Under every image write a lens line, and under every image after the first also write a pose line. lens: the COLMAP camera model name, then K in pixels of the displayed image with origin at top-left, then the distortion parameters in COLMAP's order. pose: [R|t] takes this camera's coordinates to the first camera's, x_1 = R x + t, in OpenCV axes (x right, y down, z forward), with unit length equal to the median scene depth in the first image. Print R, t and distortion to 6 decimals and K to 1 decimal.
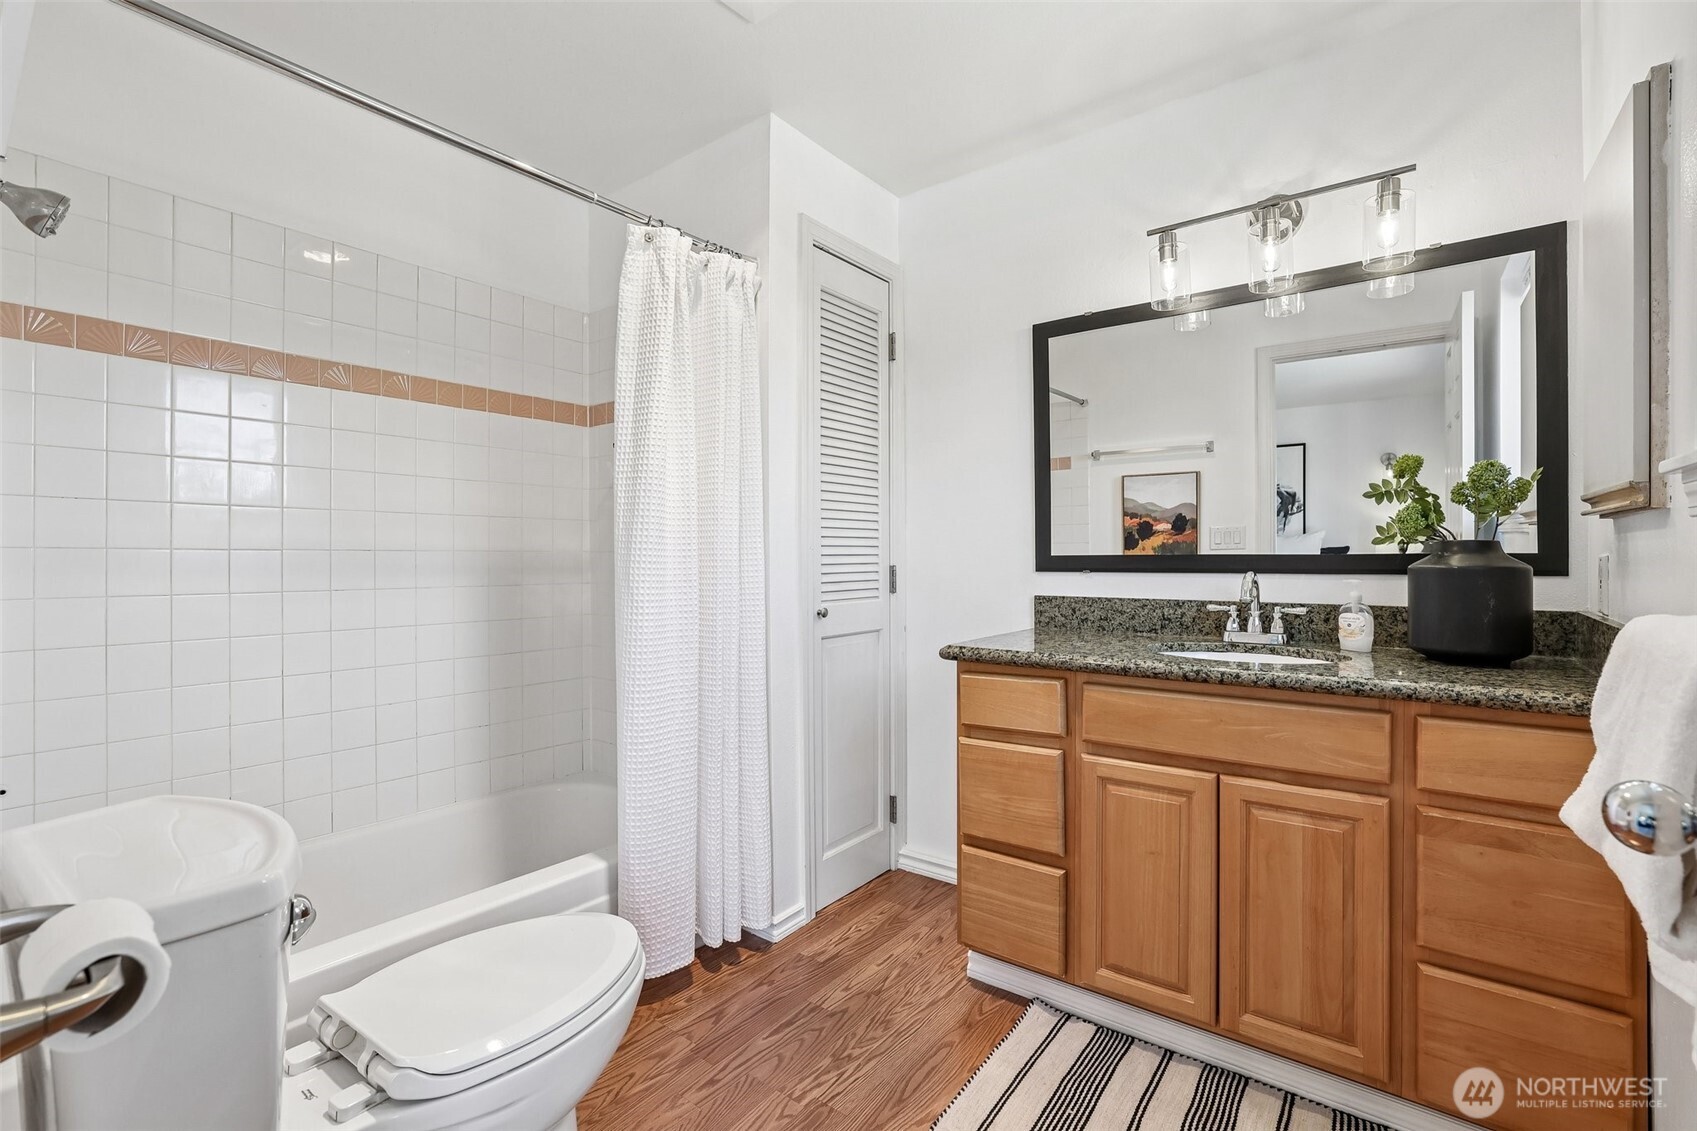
lens RADIAL K [[748.6, 0, 851.2], [0, 748.6, 560.5], [0, 0, 1]] dist [-0.018217, 0.000052]
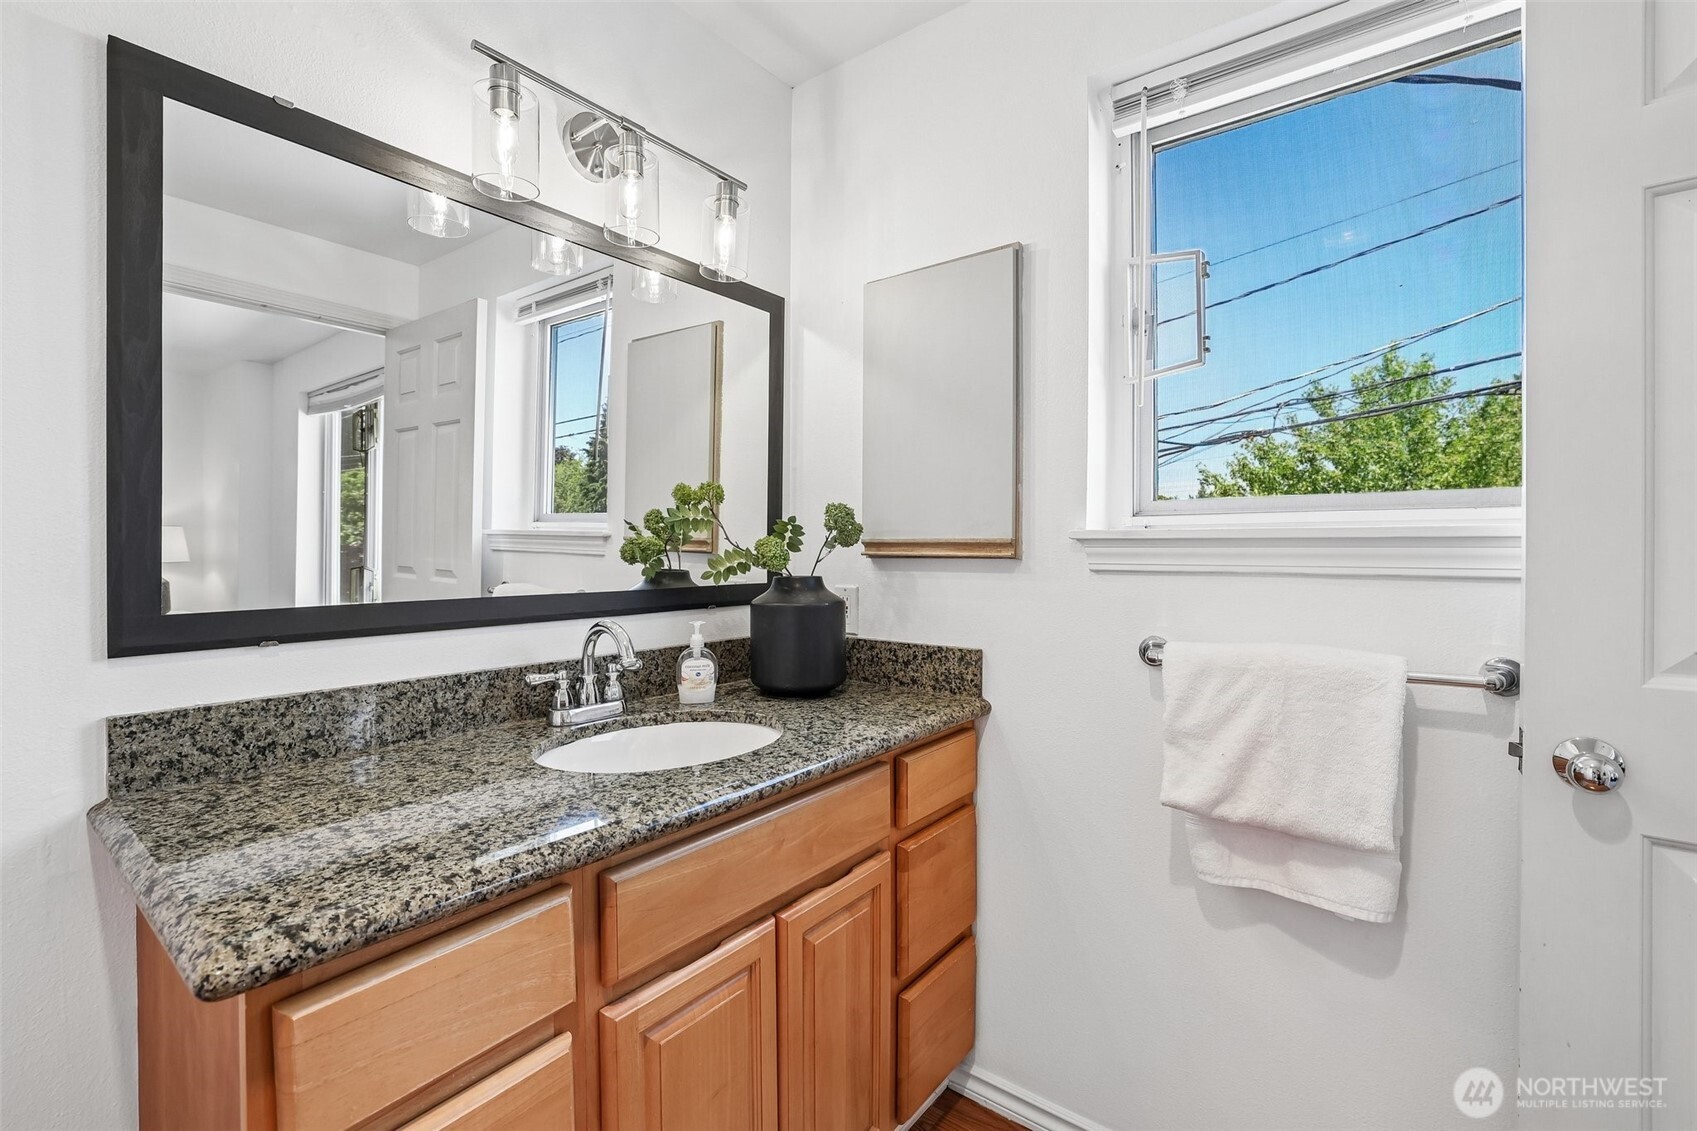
lens RADIAL K [[748.6, 0, 875.4], [0, 748.6, 544.2], [0, 0, 1]] dist [-0.018217, 0.000052]
pose [[-0.011066, 0.006511, 0.999918, -0.176920], [0.000477, 0.999979, -0.006506, -0.051219], [-0.999939, 0.000405, -0.011069, 0.720318]]
